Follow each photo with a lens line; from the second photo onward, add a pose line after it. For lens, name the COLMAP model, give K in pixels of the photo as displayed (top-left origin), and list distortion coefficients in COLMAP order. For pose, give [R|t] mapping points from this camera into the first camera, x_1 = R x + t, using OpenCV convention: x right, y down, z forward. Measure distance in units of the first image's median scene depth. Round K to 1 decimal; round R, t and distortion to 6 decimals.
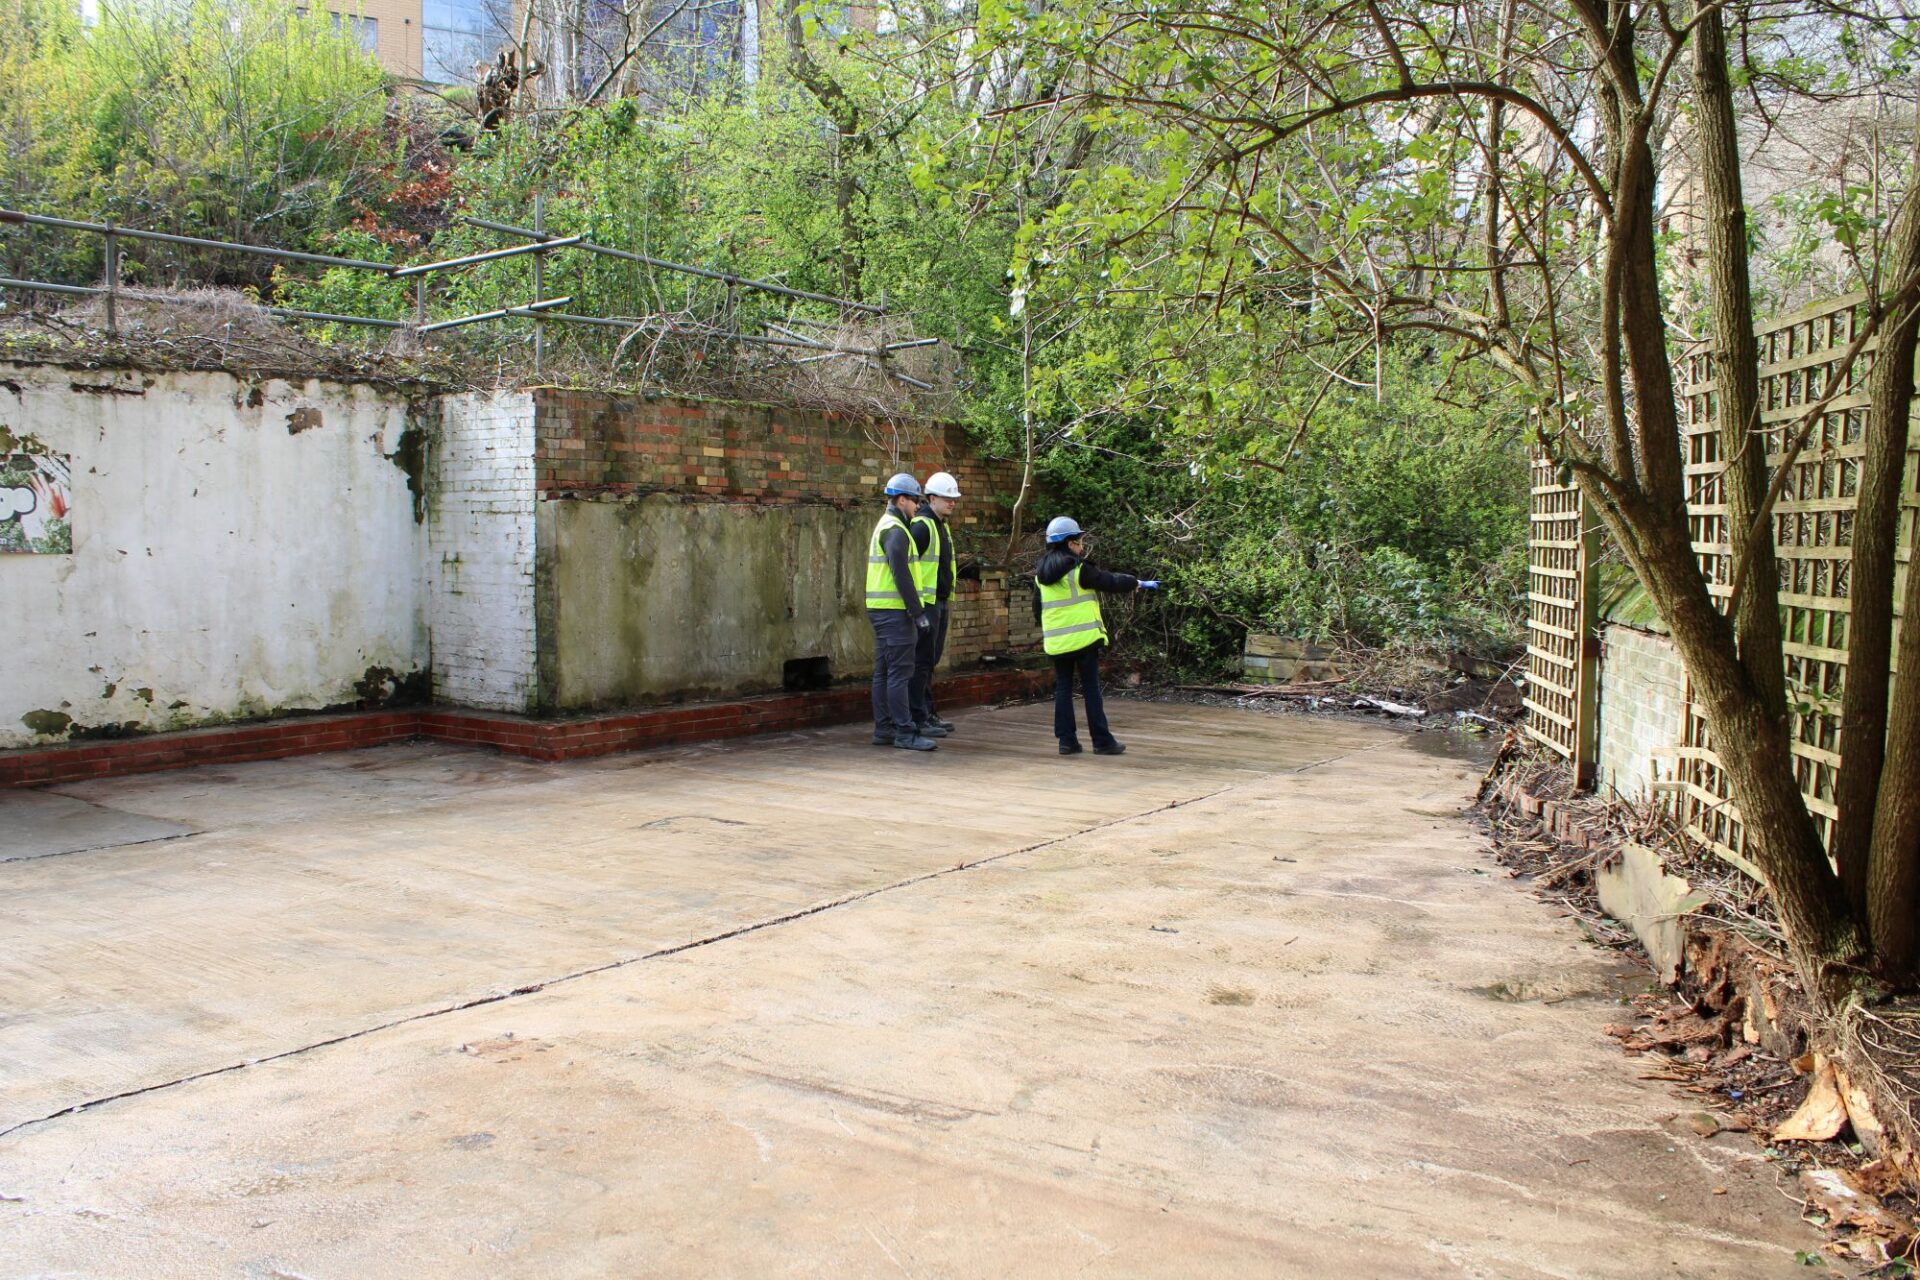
lens RADIAL K [[1568.3, 0, 960.0], [0, 1568.3, 640.0], [0, 0, 1]] dist [-0.013106, 0.001936]
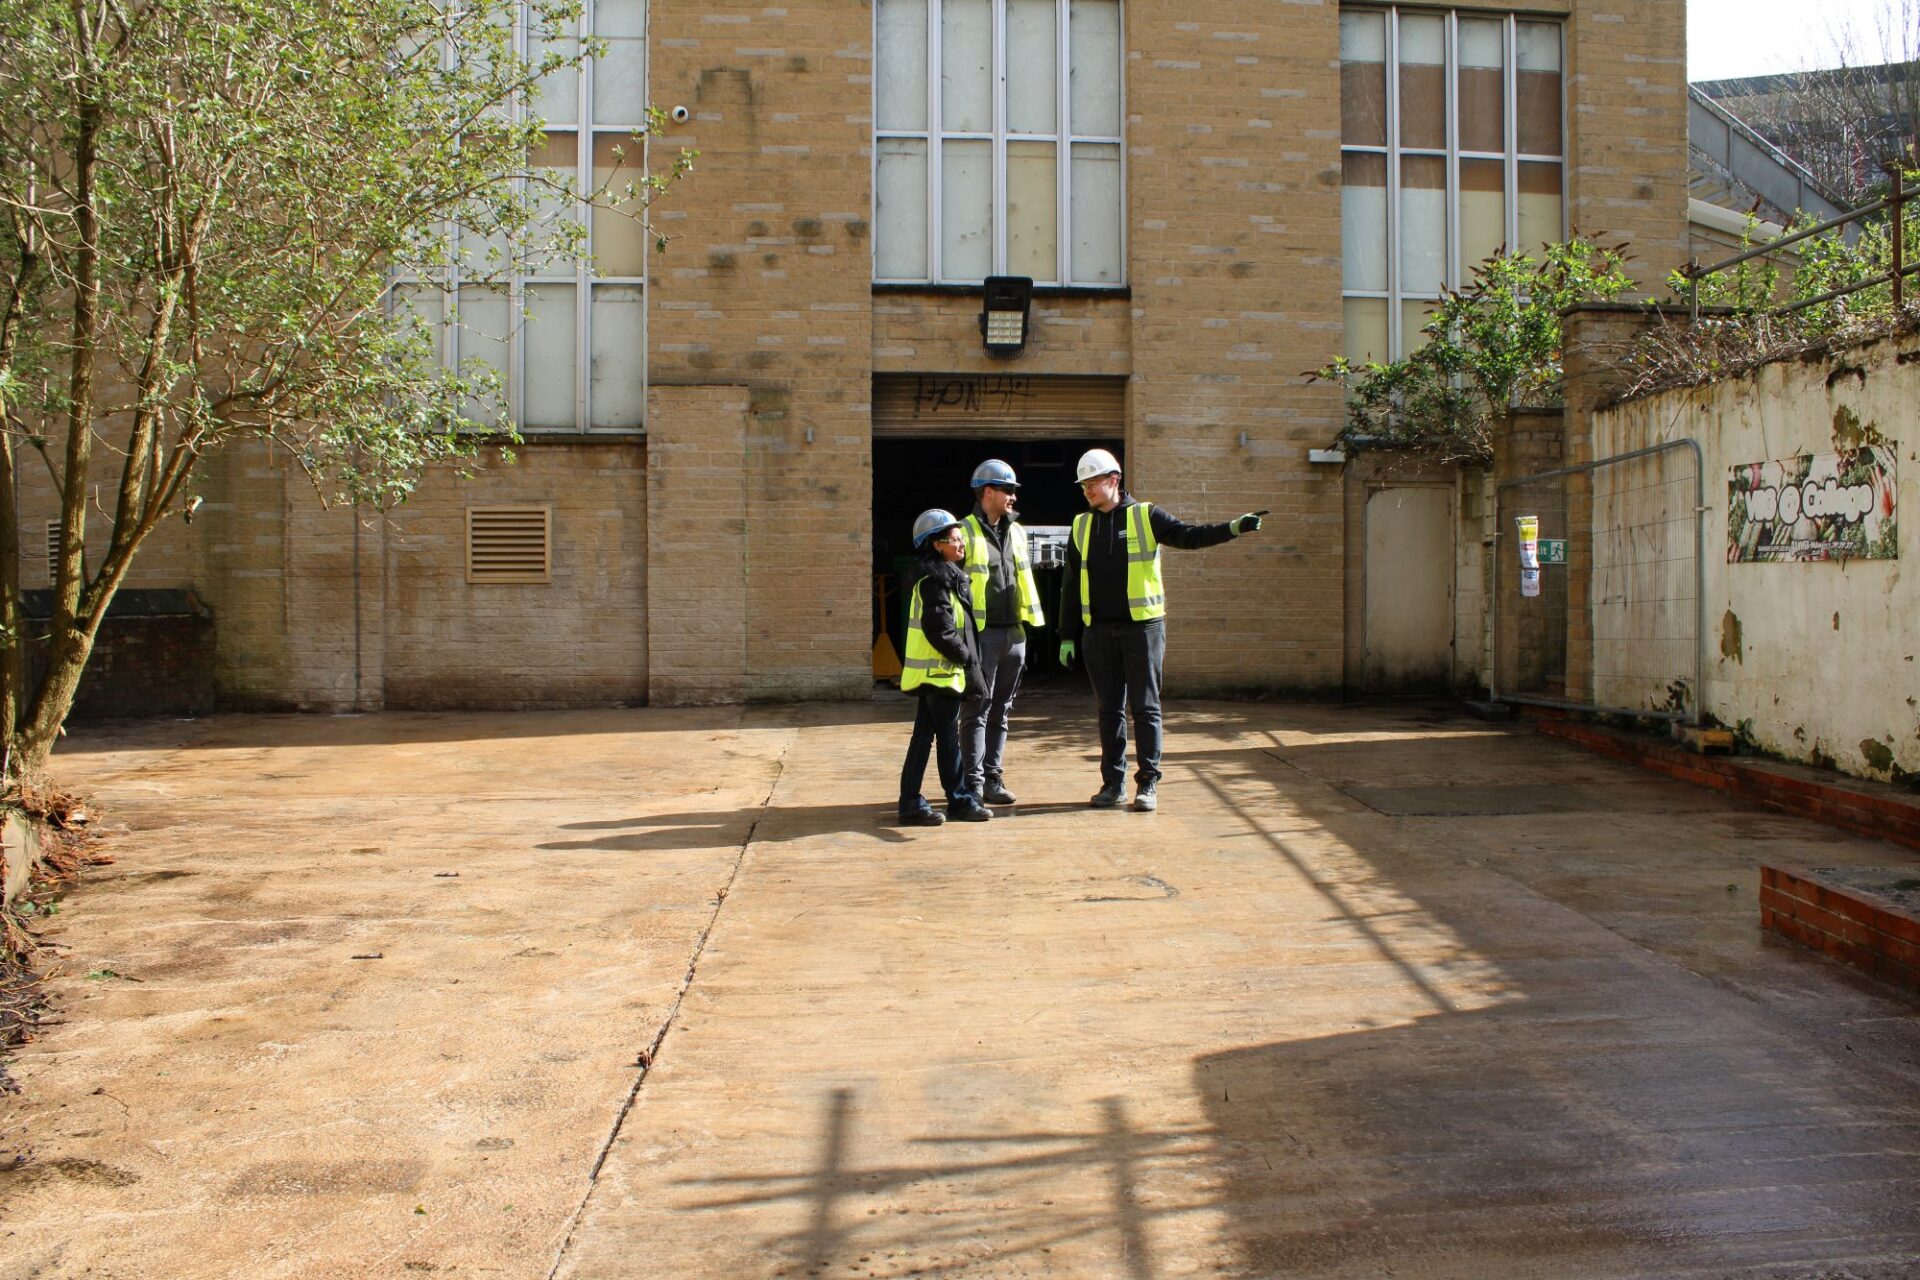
lens RADIAL K [[1568.3, 0, 960.0], [0, 1568.3, 640.0], [0, 0, 1]] dist [-0.013106, 0.001936]
pose [[-0.799523, 0.034018, -0.599671, 0.377514], [-0.035375, 0.993995, 0.103552, -0.092097], [0.599592, 0.104005, -0.793519, 1.549373]]
